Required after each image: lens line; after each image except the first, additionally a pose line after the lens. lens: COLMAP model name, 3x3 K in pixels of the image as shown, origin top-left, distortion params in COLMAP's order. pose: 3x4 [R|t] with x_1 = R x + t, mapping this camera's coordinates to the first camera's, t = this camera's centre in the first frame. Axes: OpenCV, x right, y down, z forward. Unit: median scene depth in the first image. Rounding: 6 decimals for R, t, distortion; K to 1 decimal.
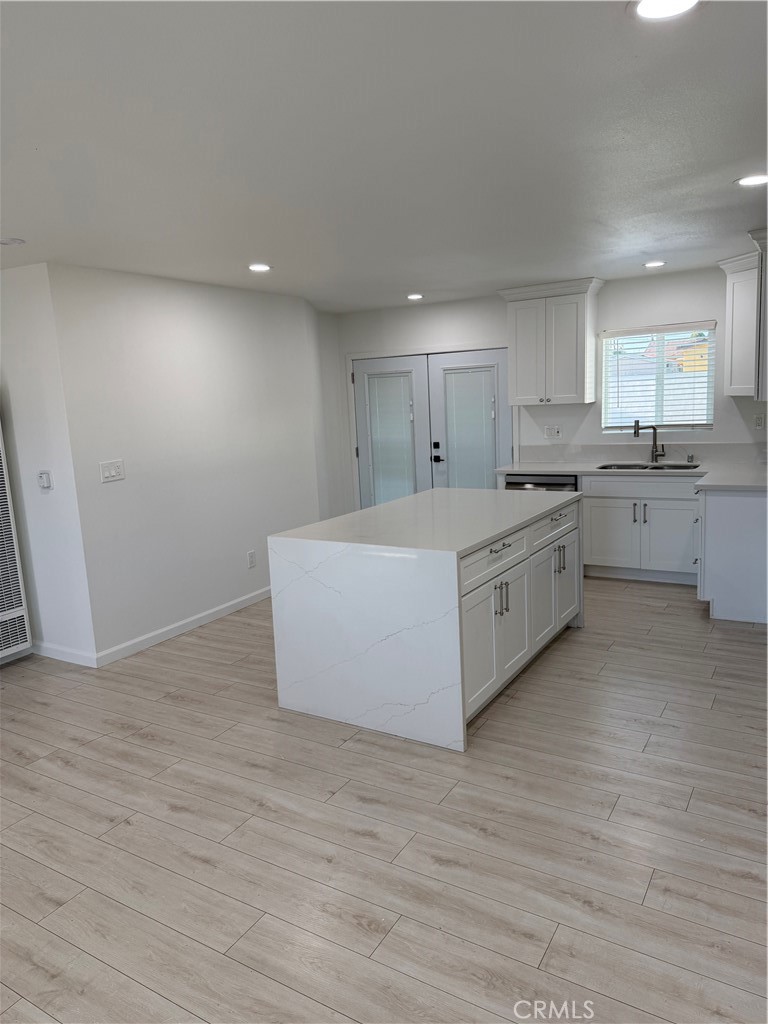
lens RADIAL K [[712.8, 0, 380.9], [0, 712.8, 515.9], [0, 0, 1]] dist [0.055822, -0.054374]
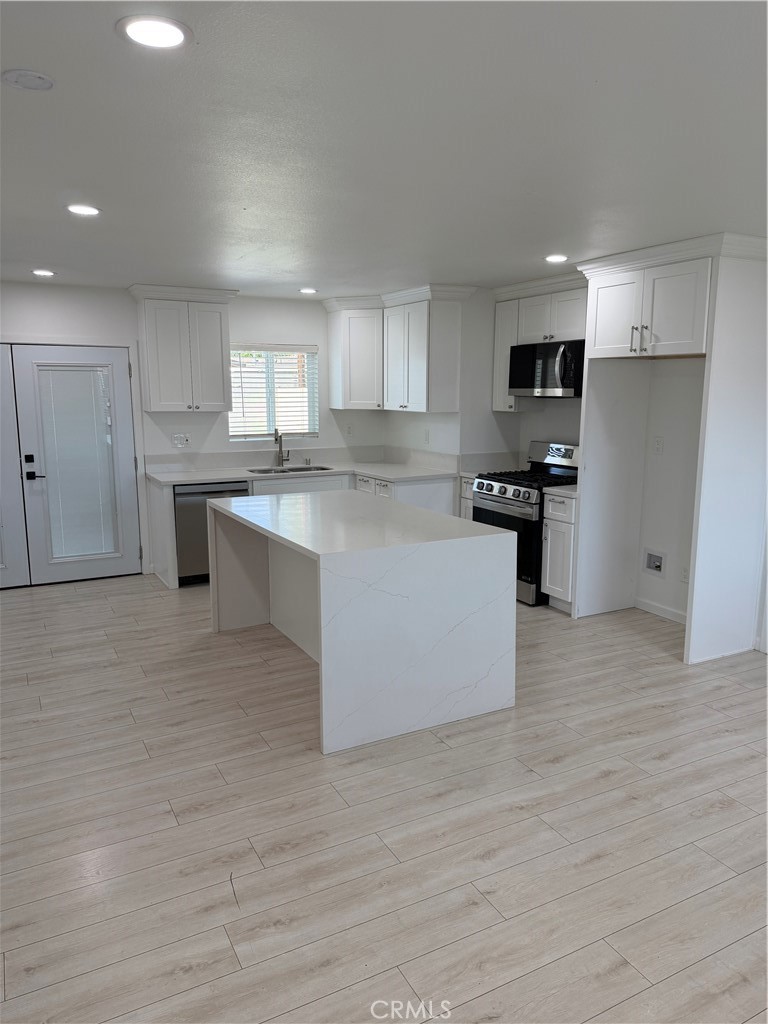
lens RADIAL K [[712.8, 0, 400.1], [0, 712.8, 505.2], [0, 0, 1]] dist [0.055822, -0.054374]
pose [[0.502568, -0.083815, 0.860465, -0.766522], [0.121888, 0.992217, 0.025458, -0.032764], [-0.855902, 0.092086, 0.508873, 0.449161]]
